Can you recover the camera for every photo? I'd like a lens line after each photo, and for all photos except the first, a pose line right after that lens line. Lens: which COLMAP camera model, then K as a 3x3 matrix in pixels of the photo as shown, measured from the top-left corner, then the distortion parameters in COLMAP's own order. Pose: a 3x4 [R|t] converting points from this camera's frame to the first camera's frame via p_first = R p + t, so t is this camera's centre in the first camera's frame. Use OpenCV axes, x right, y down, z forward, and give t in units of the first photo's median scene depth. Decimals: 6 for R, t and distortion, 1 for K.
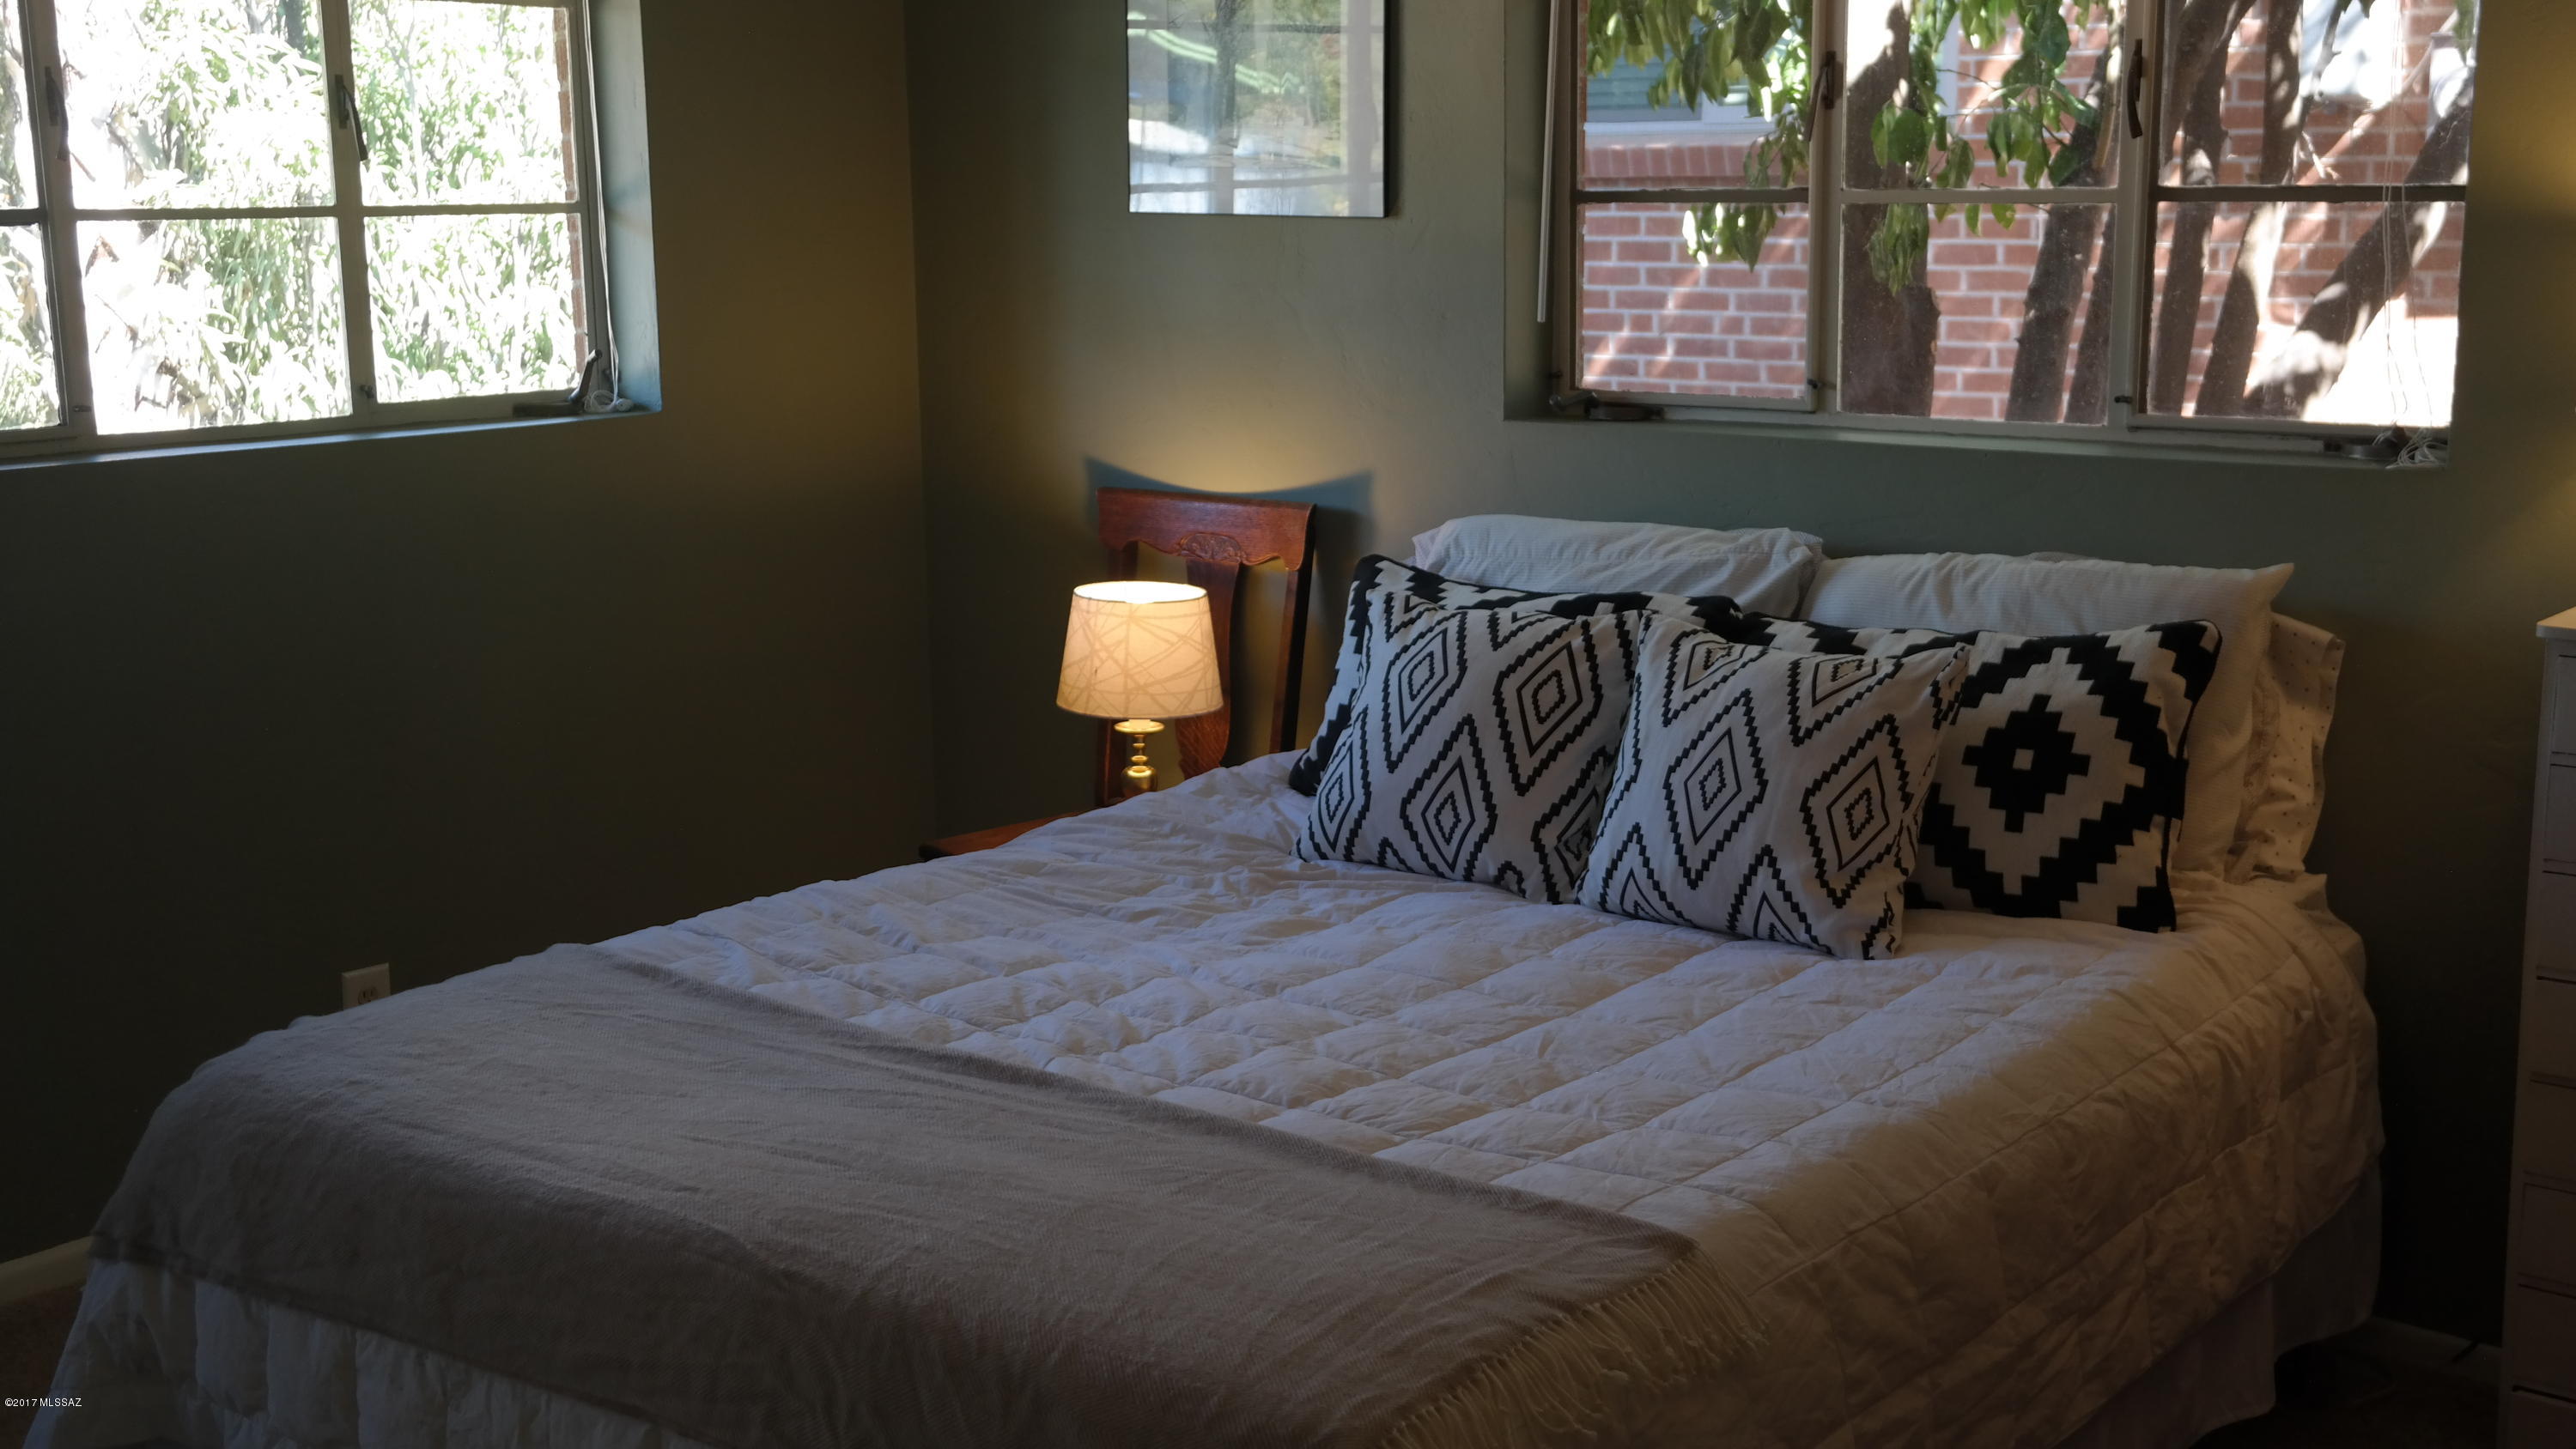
lens RADIAL K [[2795.2, 0, 1299.6], [0, 2795.2, 711.2], [0, 0, 1]] dist [0.027317, 0.004164]
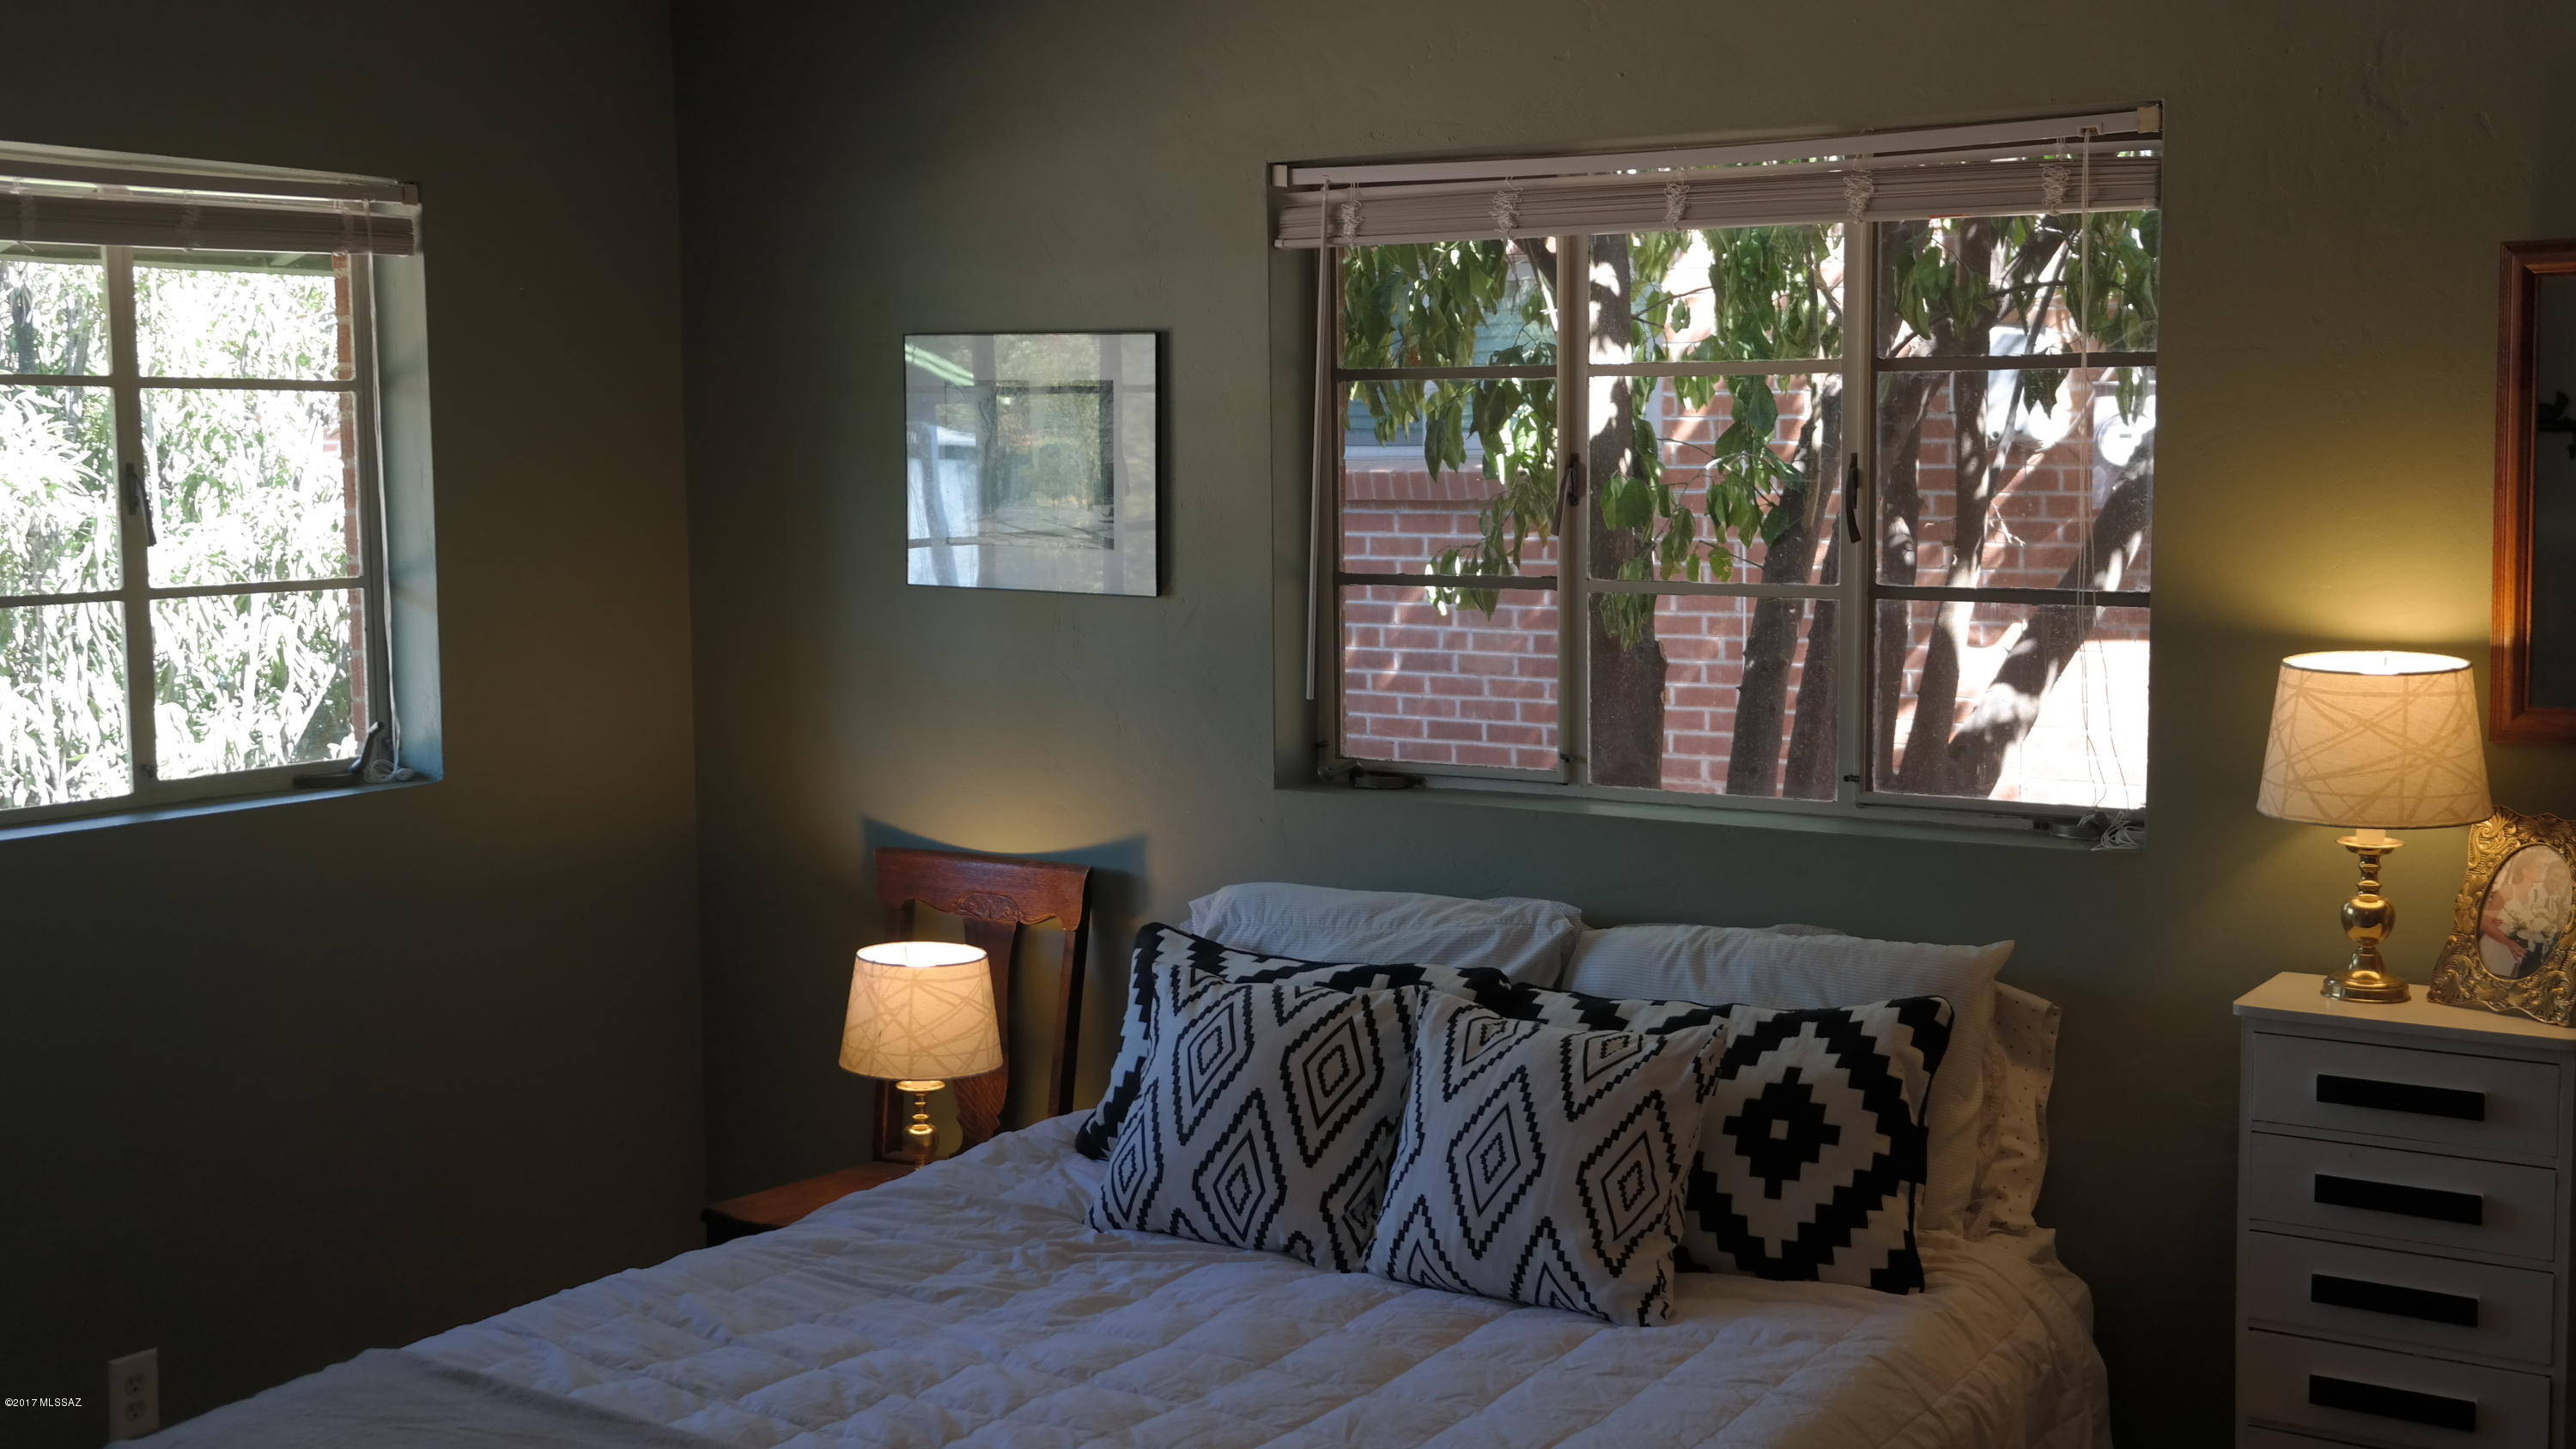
lens RADIAL K [[2795.2, 0, 1299.6], [0, 2795.2, 711.2], [0, 0, 1]] dist [0.027317, 0.004164]
pose [[0.994512, -0.005779, 0.104458, -0.032667], [0.015755, 0.995359, -0.094928, -0.040237], [-0.103425, 0.096053, 0.989988, -0.053164]]
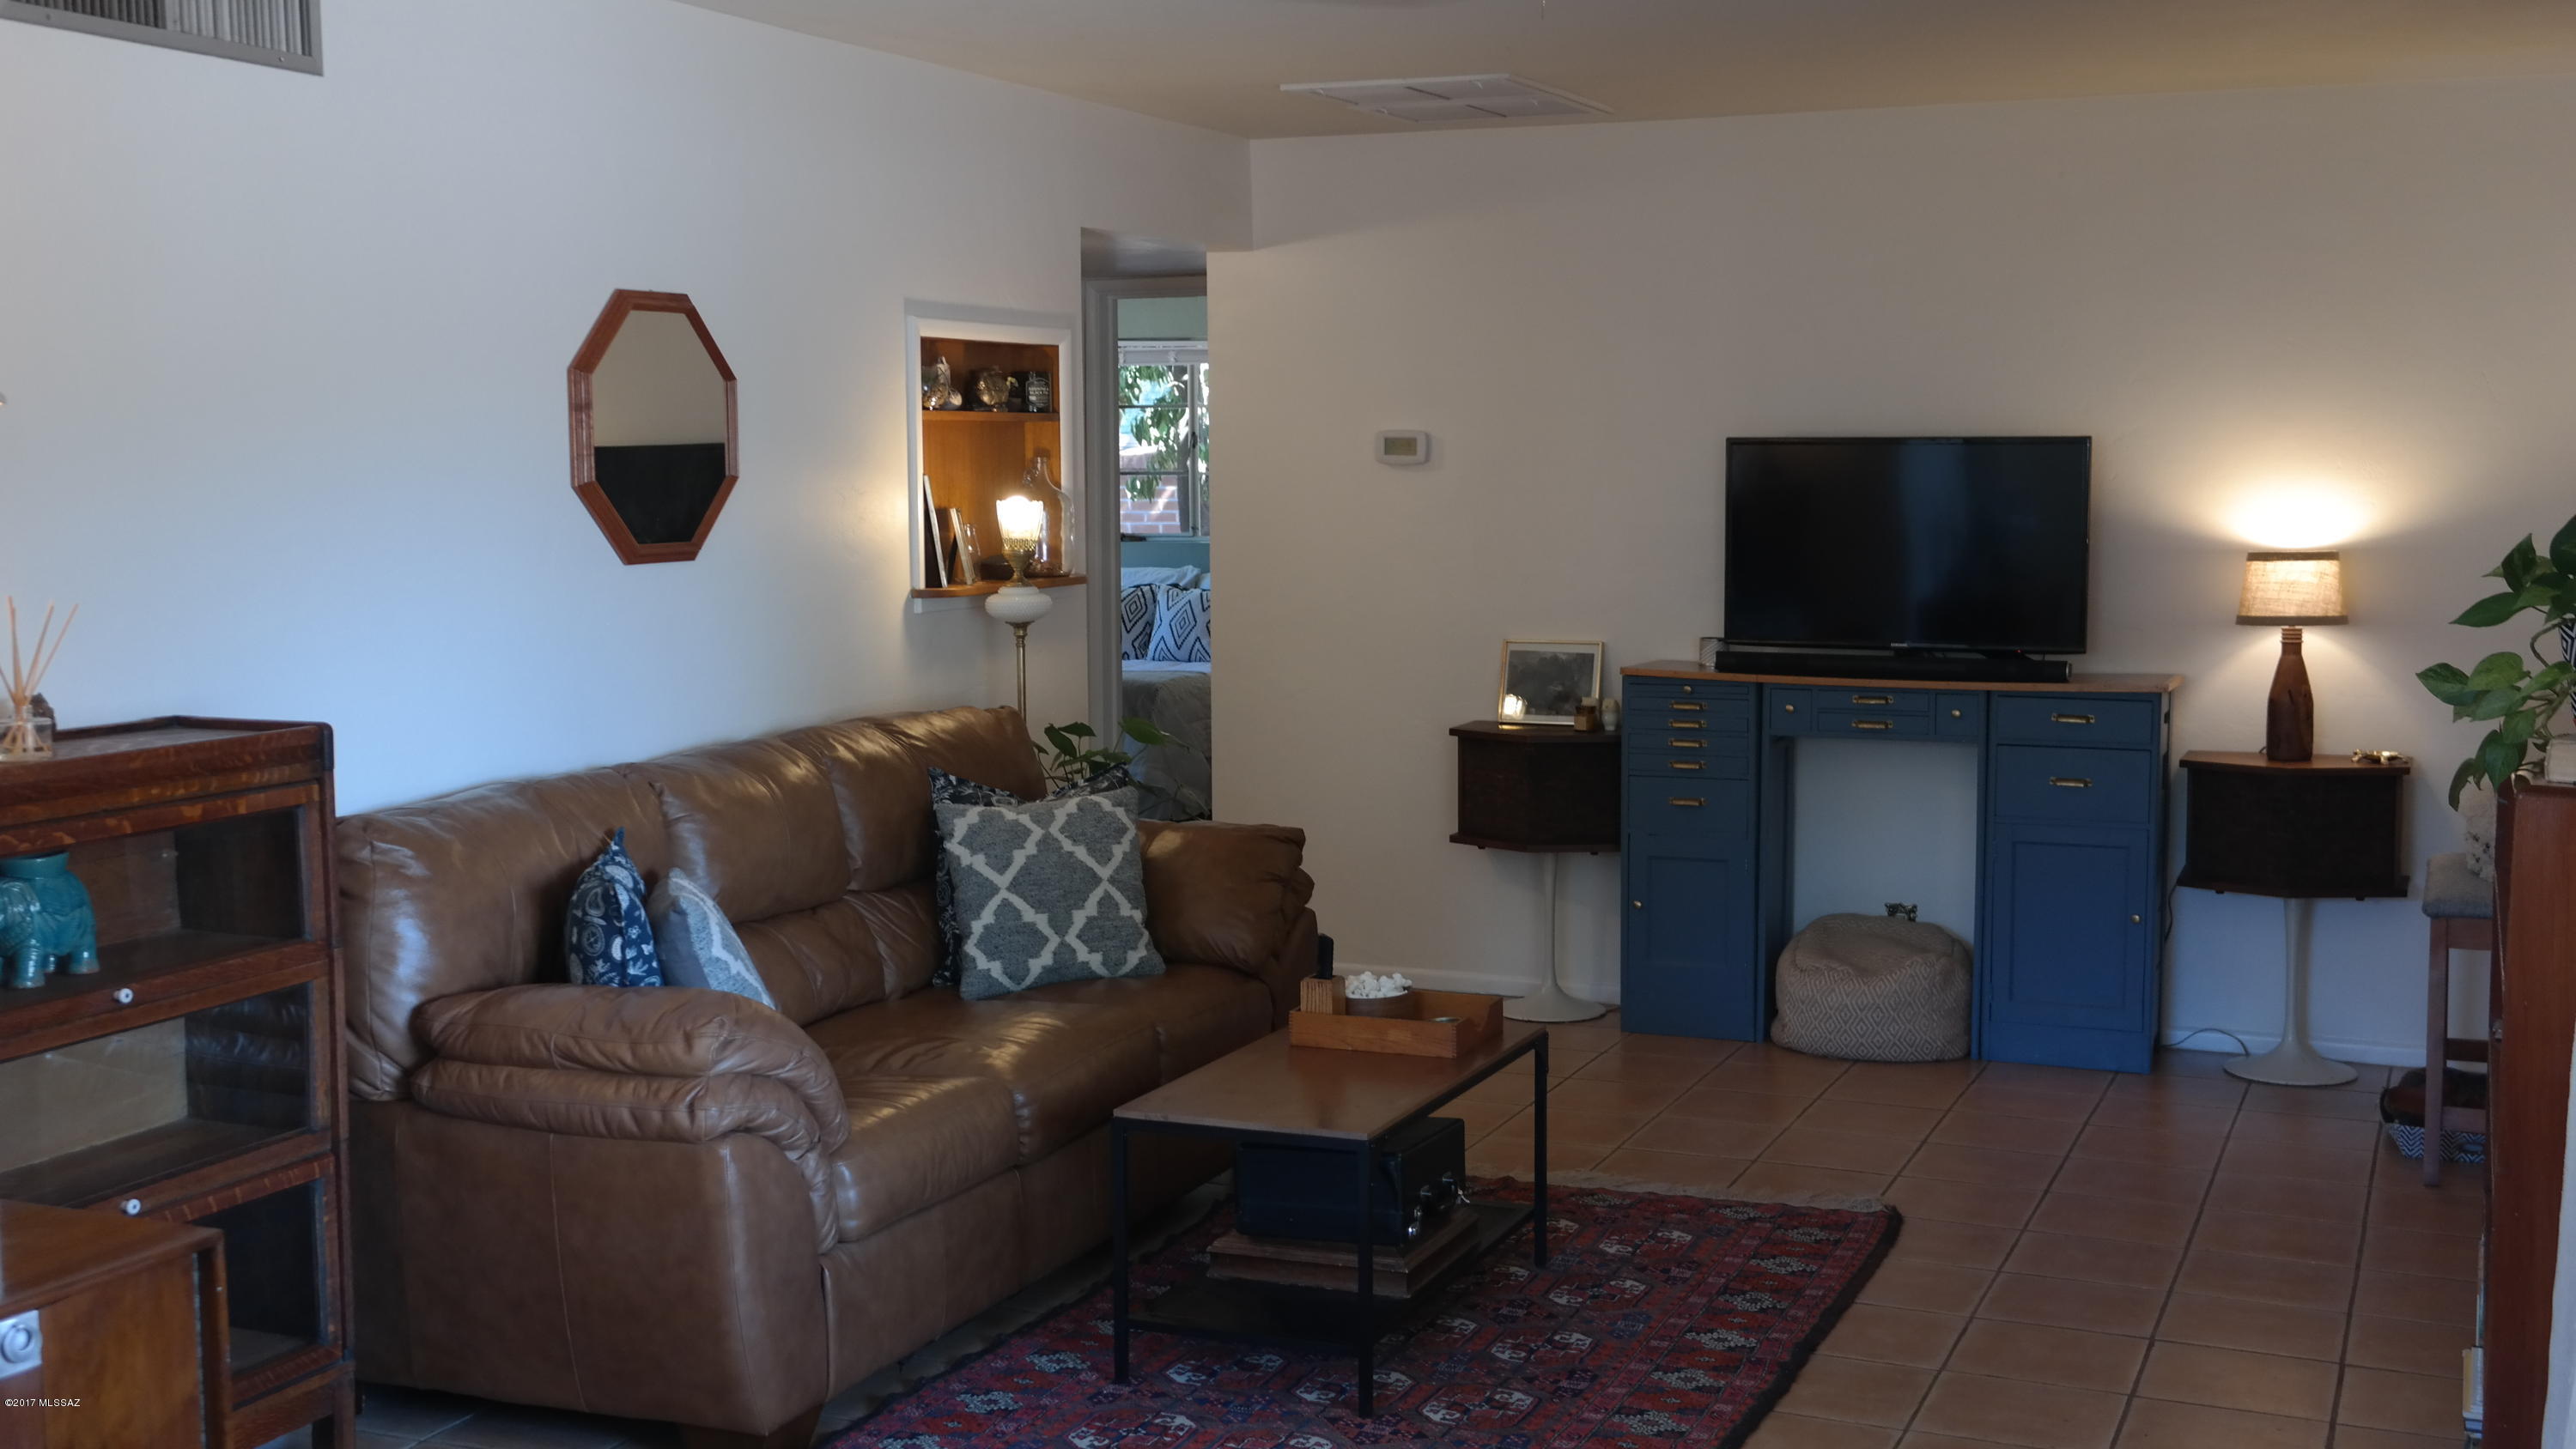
lens RADIAL K [[2795.2, 0, 1299.6], [0, 2795.2, 711.2], [0, 0, 1]] dist [0.027317, 0.004164]
pose [[0.959905, -0.018672, 0.279704, -0.736348], [0.045712, 0.994850, -0.090468, 0.475275], [-0.276574, 0.099627, 0.955814, -2.575797]]
